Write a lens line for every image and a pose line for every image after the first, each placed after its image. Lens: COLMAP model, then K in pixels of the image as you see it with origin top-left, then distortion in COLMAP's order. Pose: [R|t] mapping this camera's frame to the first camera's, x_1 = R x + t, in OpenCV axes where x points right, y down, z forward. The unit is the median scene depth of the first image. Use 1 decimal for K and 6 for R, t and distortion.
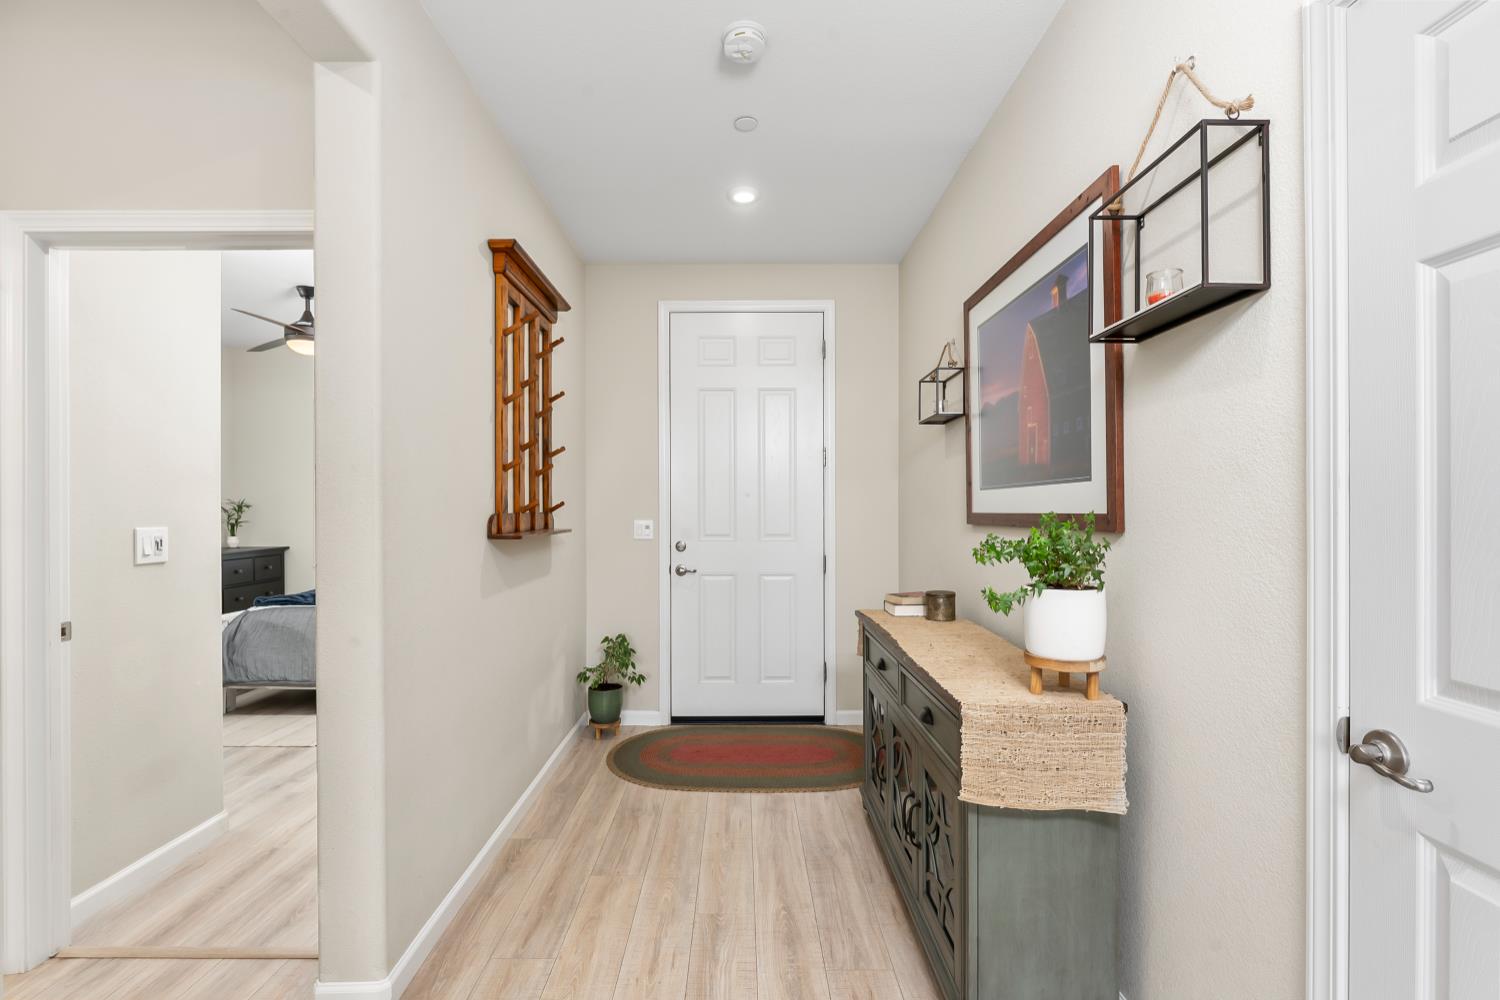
lens RADIAL K [[686.2, 0, 745.8], [0, 686.2, 513.2], [0, 0, 1]] dist [-0.000784, -0.000354]
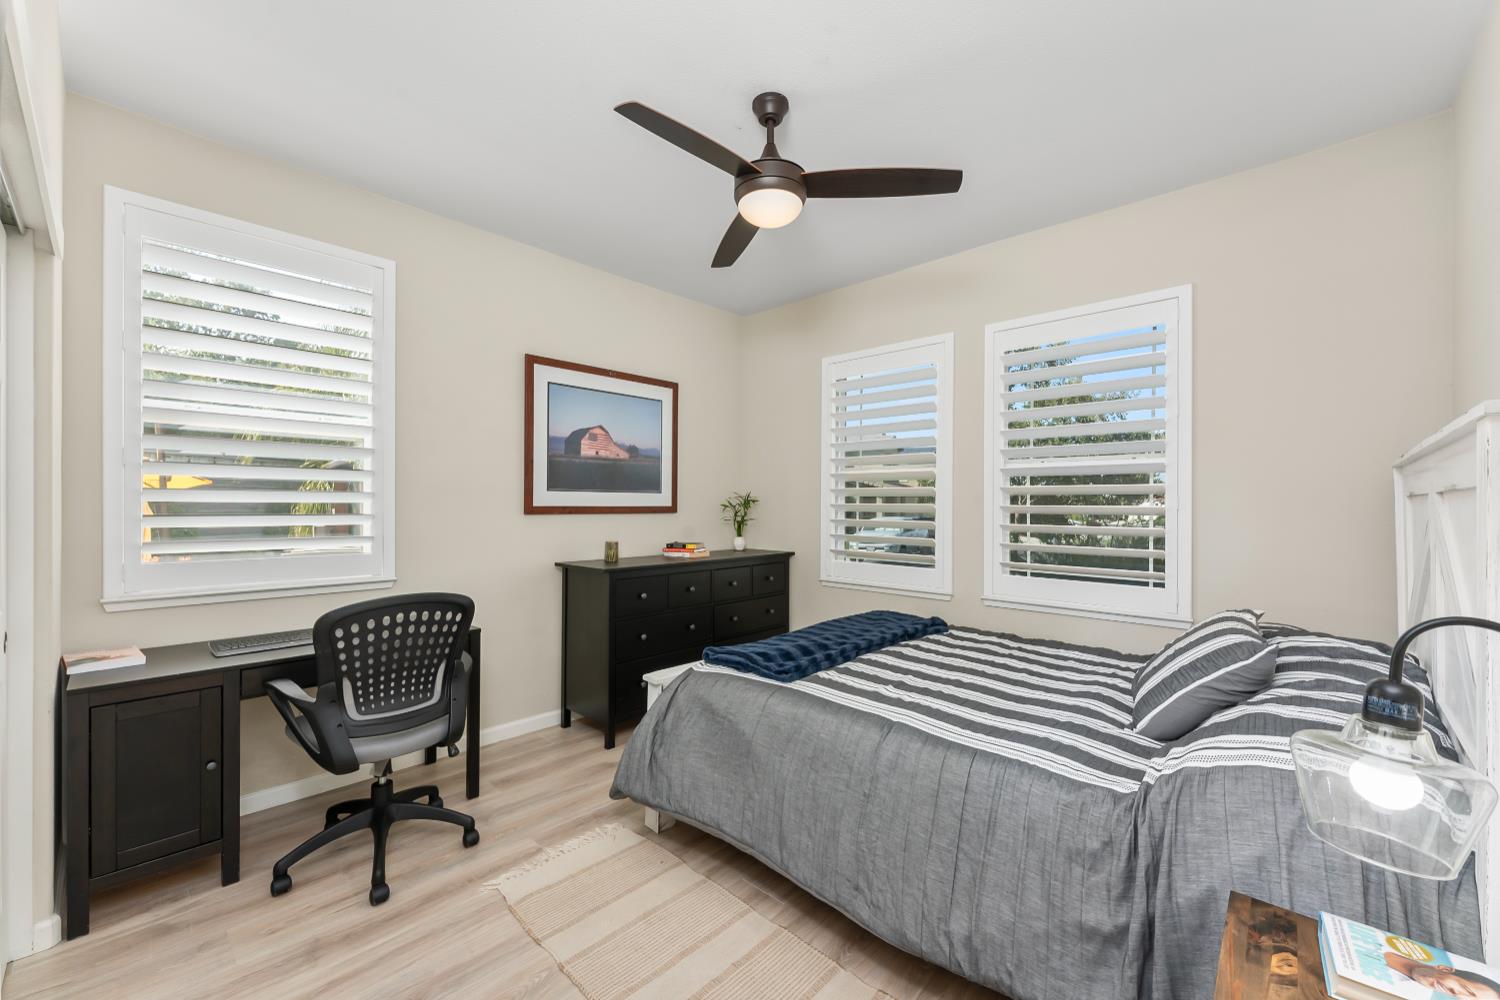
lens RADIAL K [[602.3, 0, 746.1], [0, 602.3, 515.4], [0, 0, 1]] dist [0.001175, 0.000196]
pose [[0.725413, 0.012307, -0.688204, -0.237881], [-0.005493, 0.999912, 0.012090, -0.001428], [0.688292, -0.004990, 0.725417, 0.475389]]
